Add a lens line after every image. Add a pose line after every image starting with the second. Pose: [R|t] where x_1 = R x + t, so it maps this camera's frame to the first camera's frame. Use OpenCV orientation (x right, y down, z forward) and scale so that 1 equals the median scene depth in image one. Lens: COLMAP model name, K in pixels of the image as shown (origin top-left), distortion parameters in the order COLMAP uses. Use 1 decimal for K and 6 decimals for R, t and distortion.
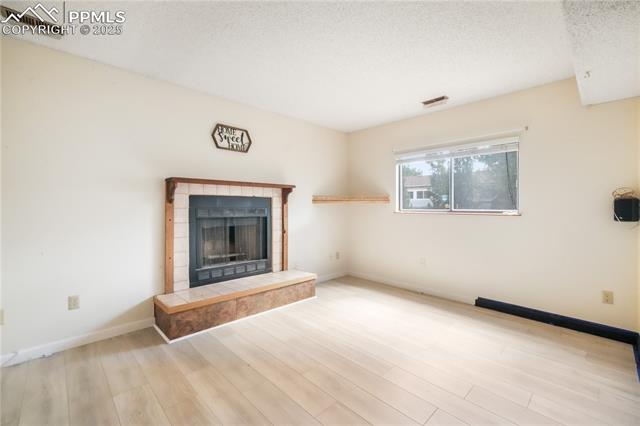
lens RADIAL K [[273.6, 0, 318.9], [0, 273.6, 209.0], [0, 0, 1]] dist [0.000118, -0.000226]
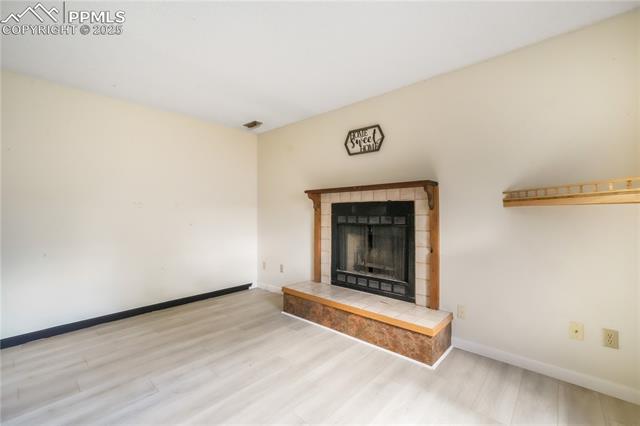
lens RADIAL K [[273.6, 0, 318.4], [0, 273.6, 214.0], [0, 0, 1]] dist [0.000118, -0.000226]
pose [[0.068042, 0.002511, -0.997679, 0.622999], [-0.007052, 0.999973, 0.002036, -0.007644], [0.997658, 0.006897, 0.068058, 0.806671]]
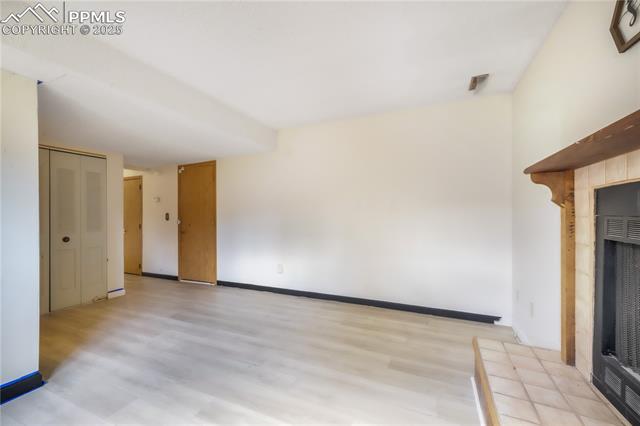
lens RADIAL K [[263.0, 0, 317.2], [0, 263.0, 215.4], [0, 0, 1]] dist [-0.000507, 0.000239]
pose [[-0.933149, 0.009423, -0.359368, 0.129329], [0.005583, 0.999916, 0.011721, -0.012176], [0.359448, 0.008931, -0.933122, 1.166523]]
